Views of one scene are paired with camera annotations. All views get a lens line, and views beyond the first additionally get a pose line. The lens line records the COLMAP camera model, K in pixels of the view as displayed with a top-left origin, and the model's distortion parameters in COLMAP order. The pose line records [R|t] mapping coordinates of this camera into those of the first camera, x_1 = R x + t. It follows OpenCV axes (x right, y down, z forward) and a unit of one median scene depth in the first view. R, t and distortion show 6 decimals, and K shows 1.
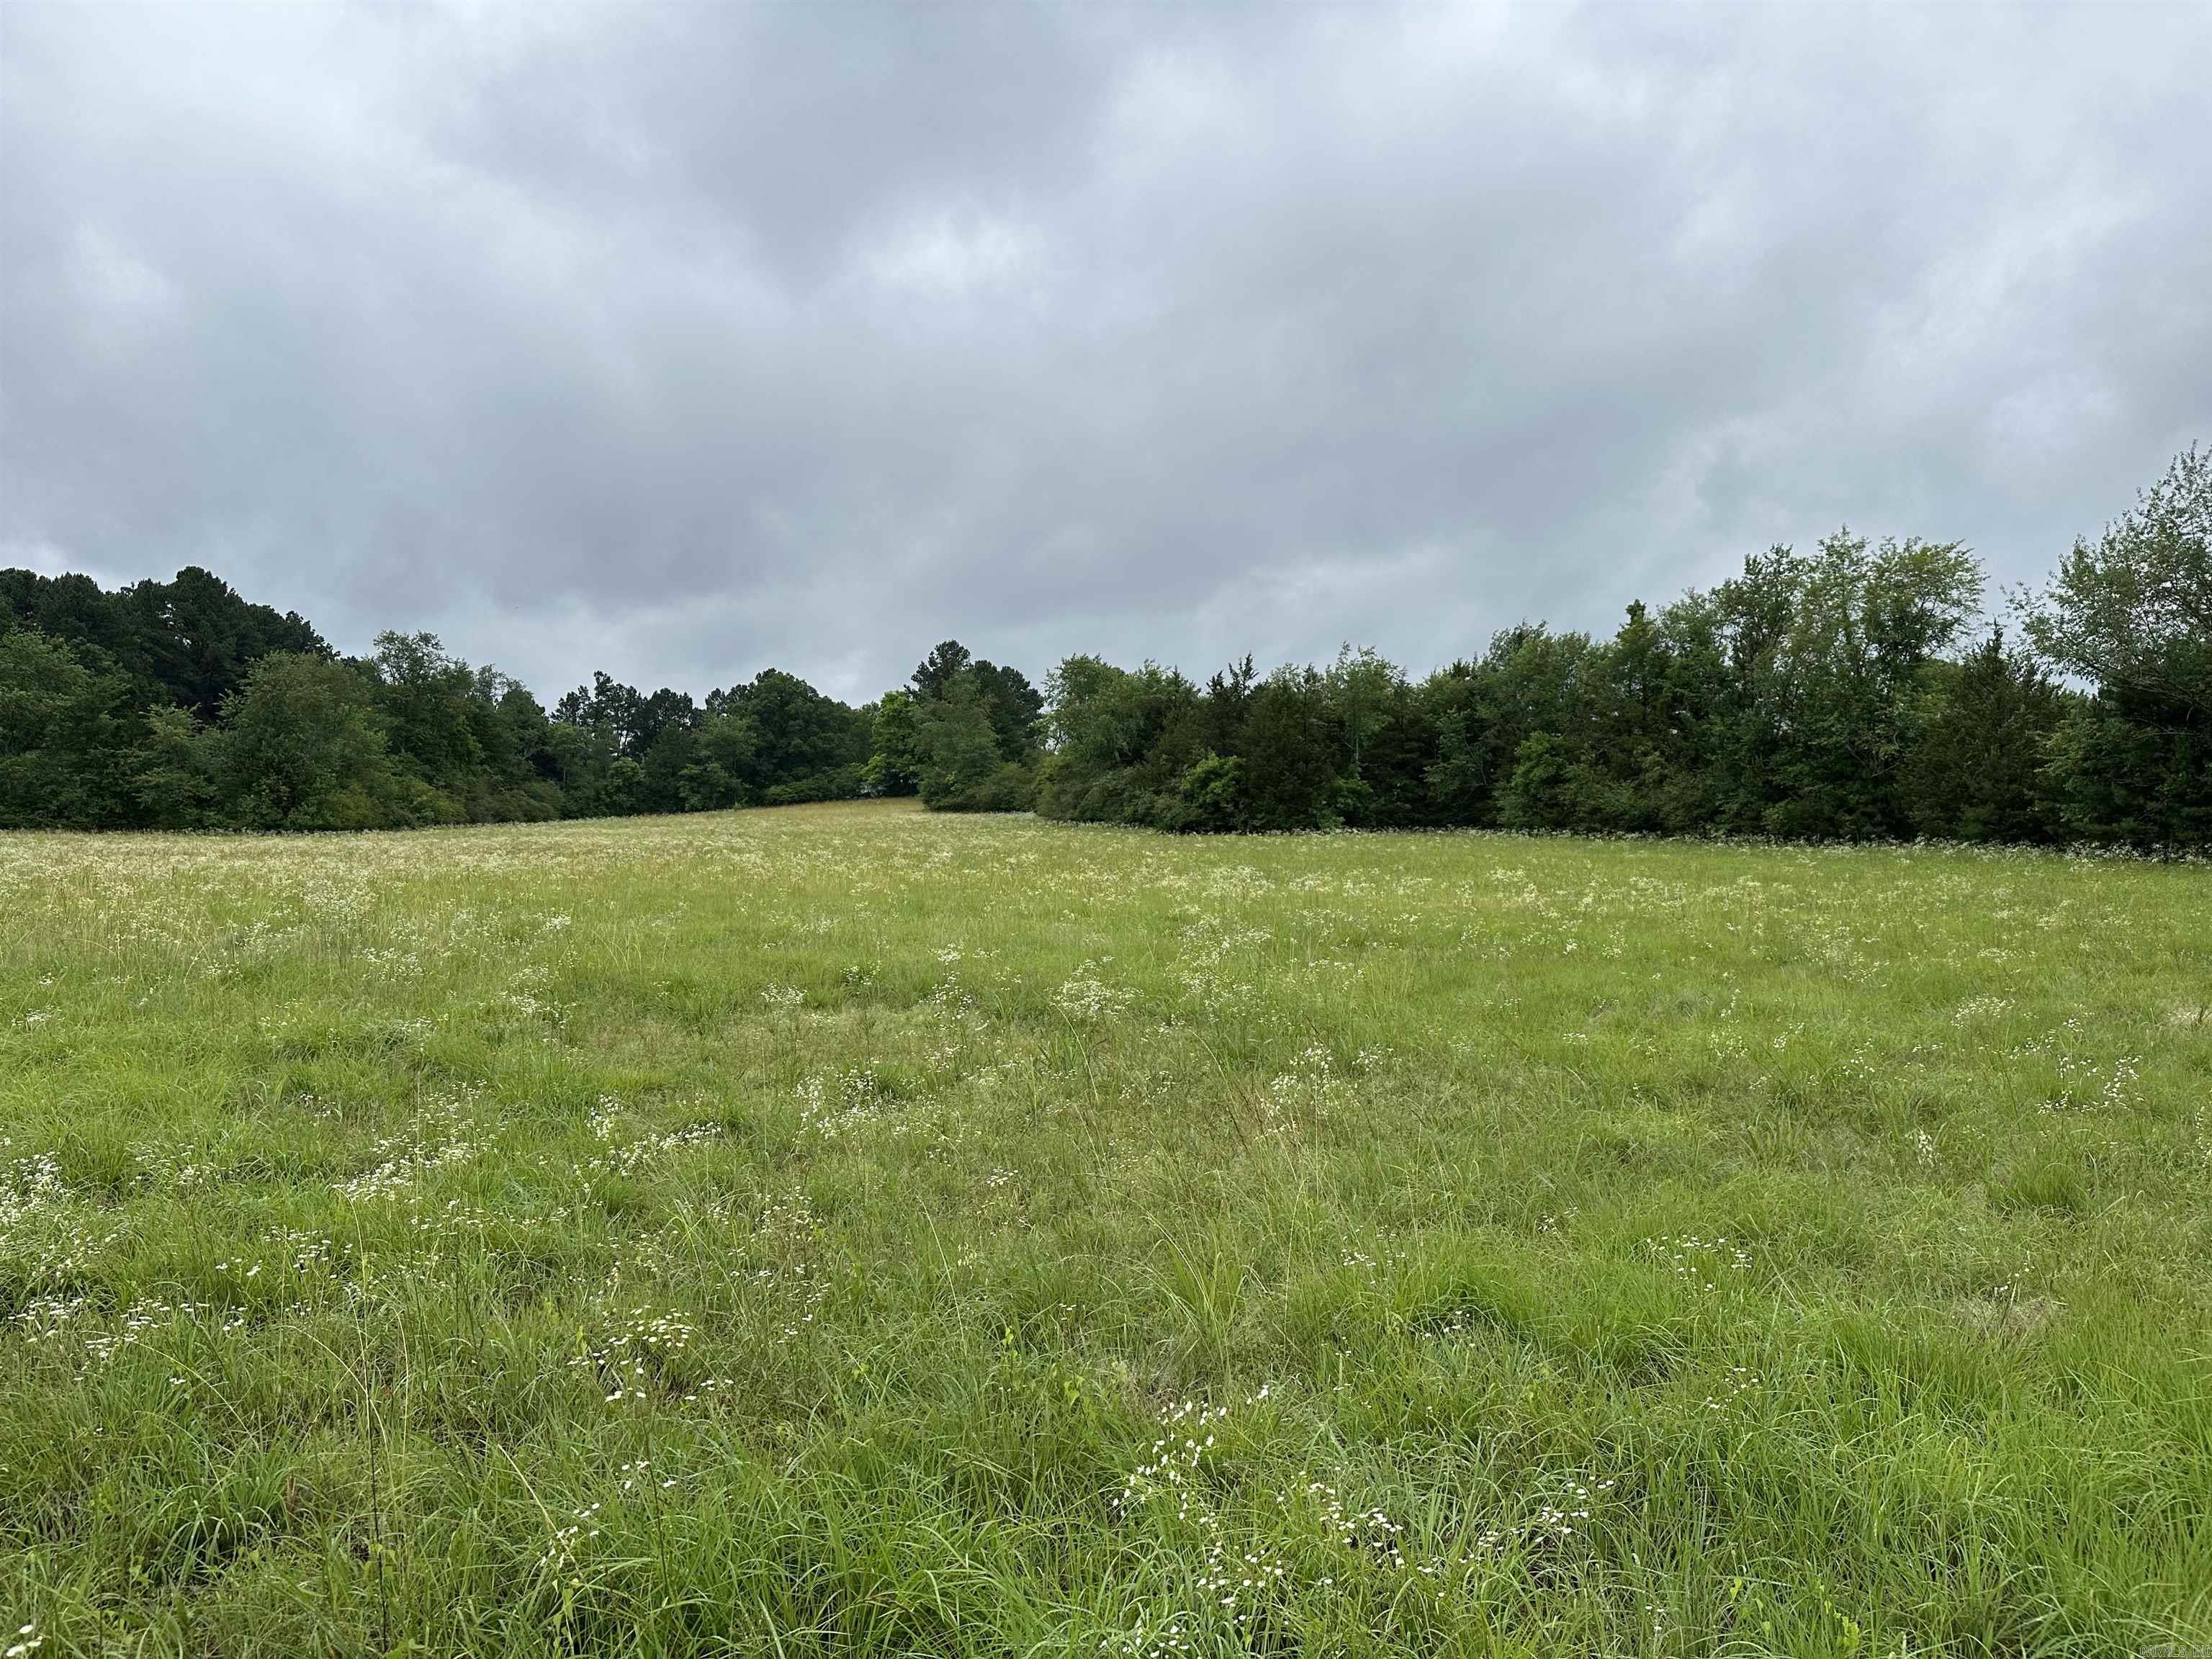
lens RADIAL K [[1522.2, 0, 1128.5], [0, 1522.2, 832.1], [0, 0, 1]] dist [0.003276, -0.004419]
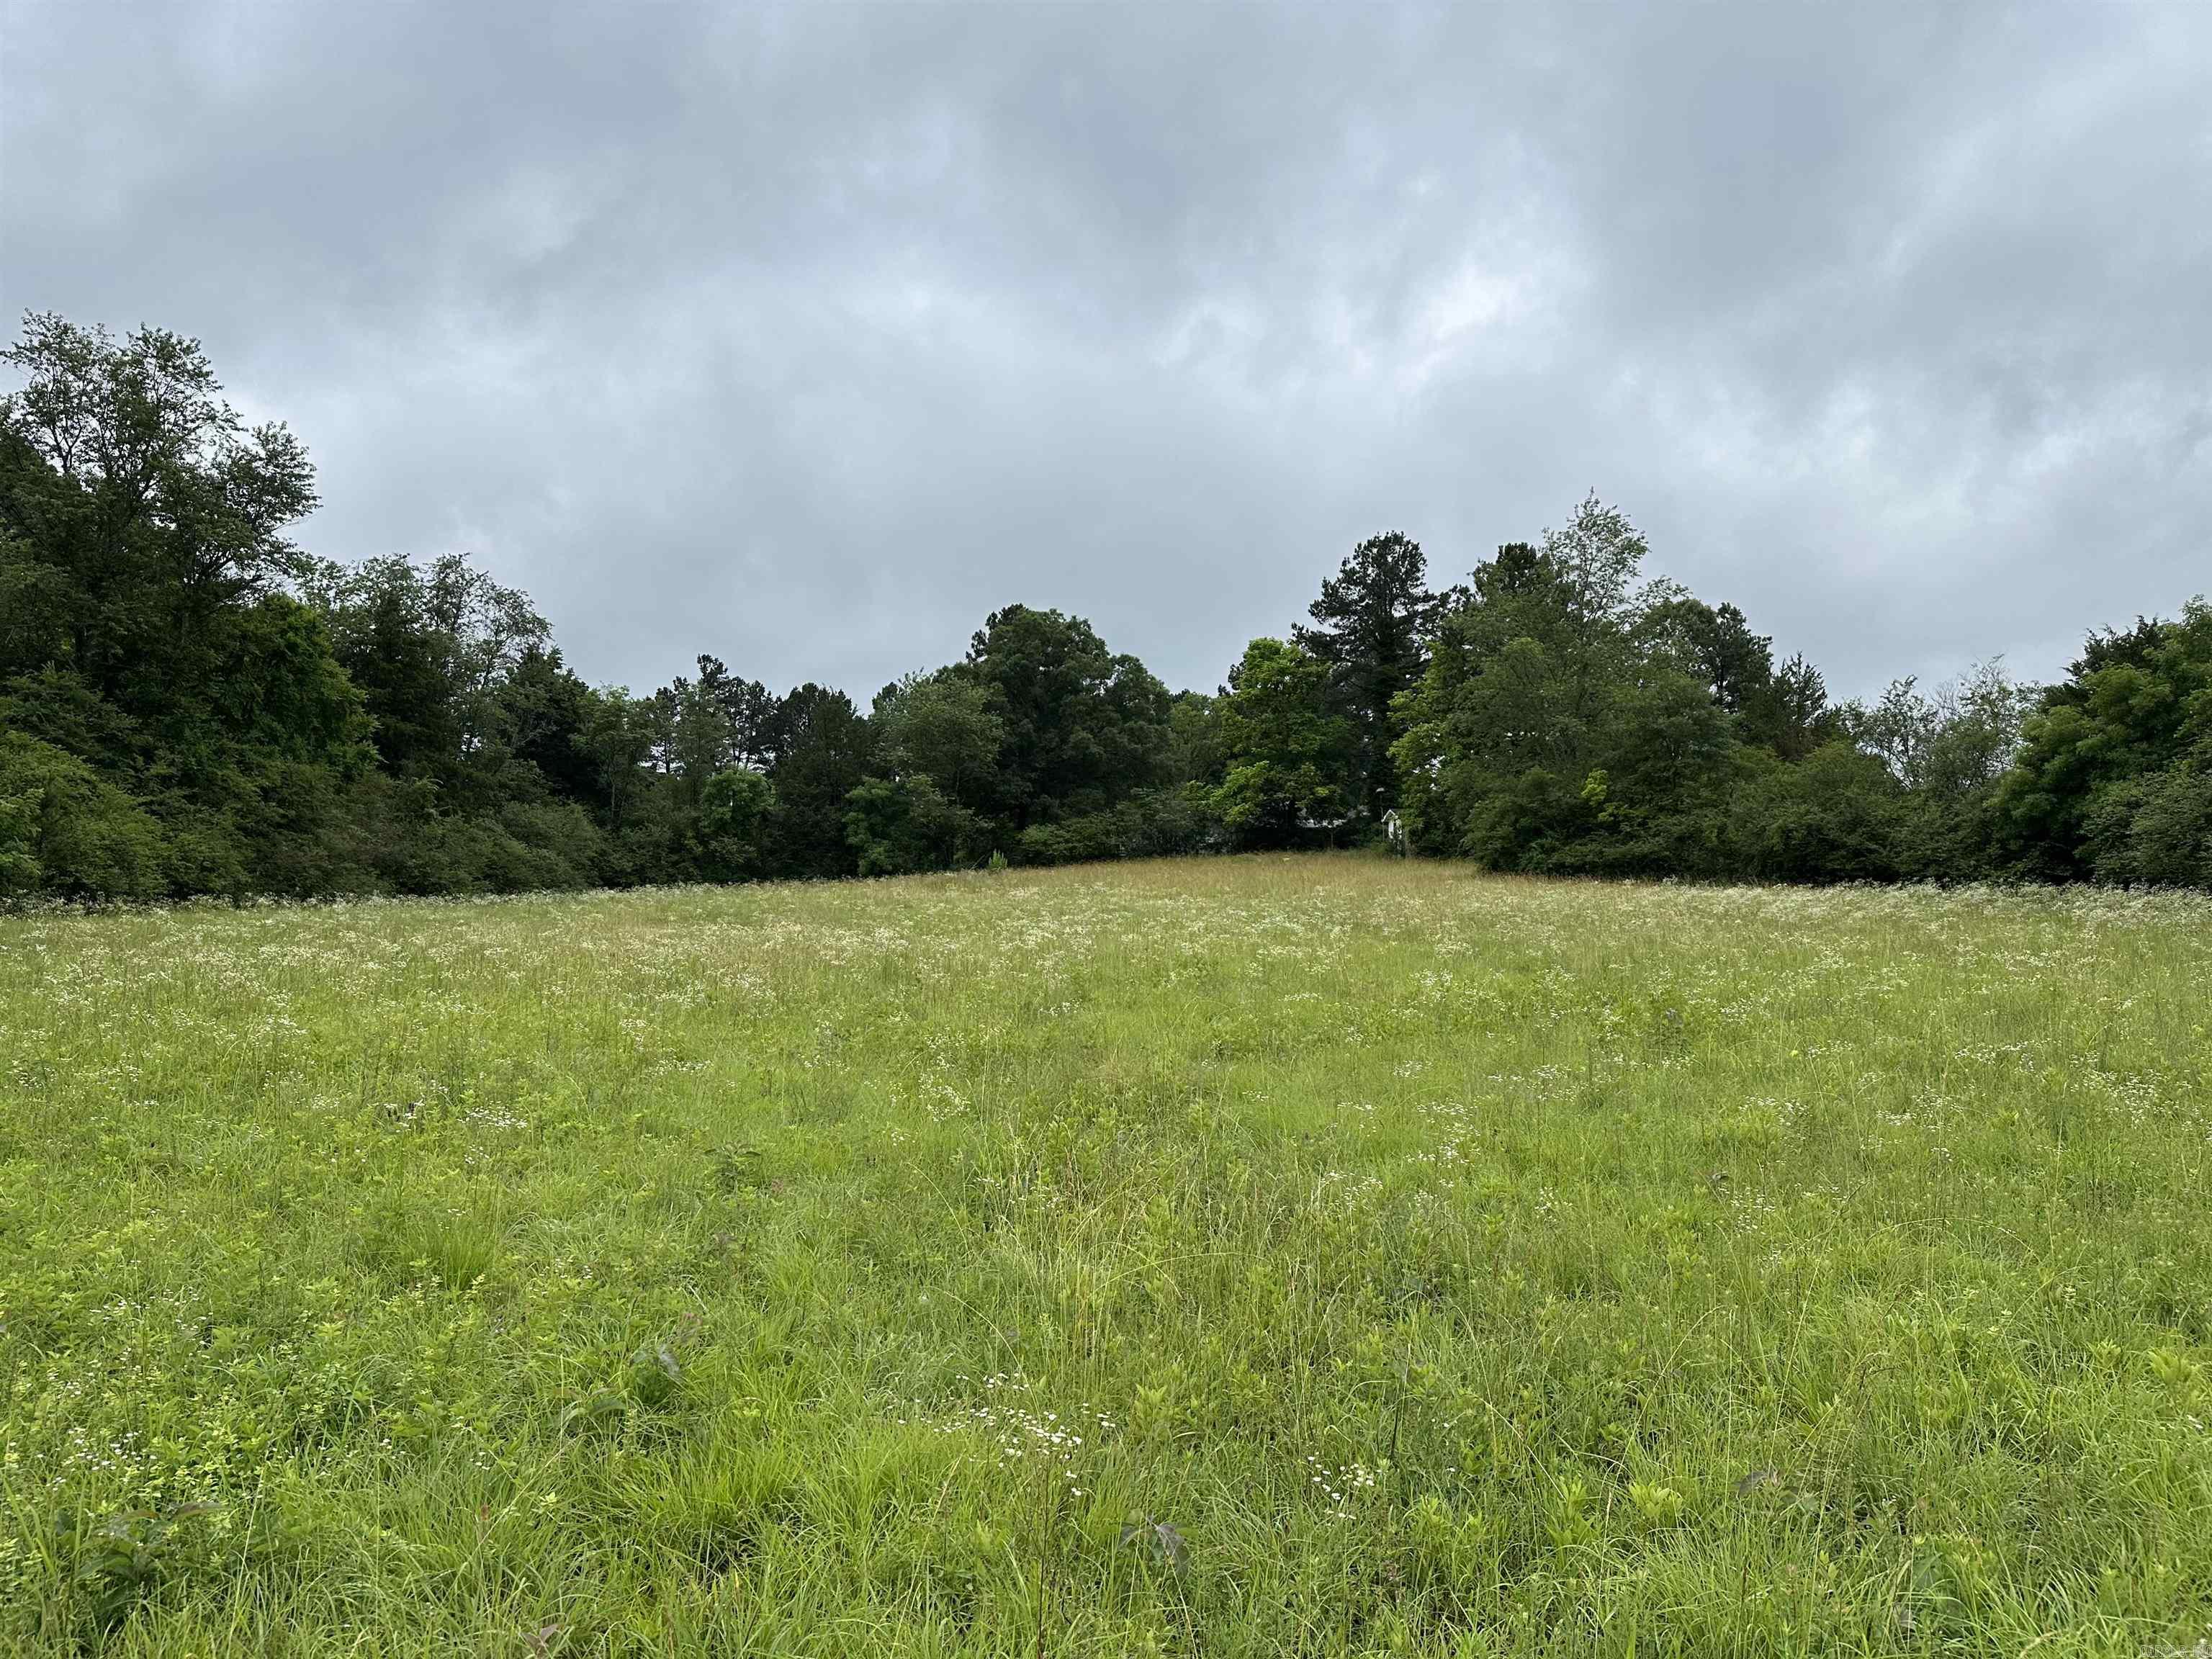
lens RADIAL K [[1522.2, 0, 1091.7], [0, 1522.2, 824.2], [0, 0, 1]] dist [0.003276, -0.004419]
pose [[0.994960, 0.006607, -0.100053, -0.166554], [-0.012398, 0.998276, -0.057369, -0.003204], [0.099501, 0.058320, 0.993327, 0.520681]]
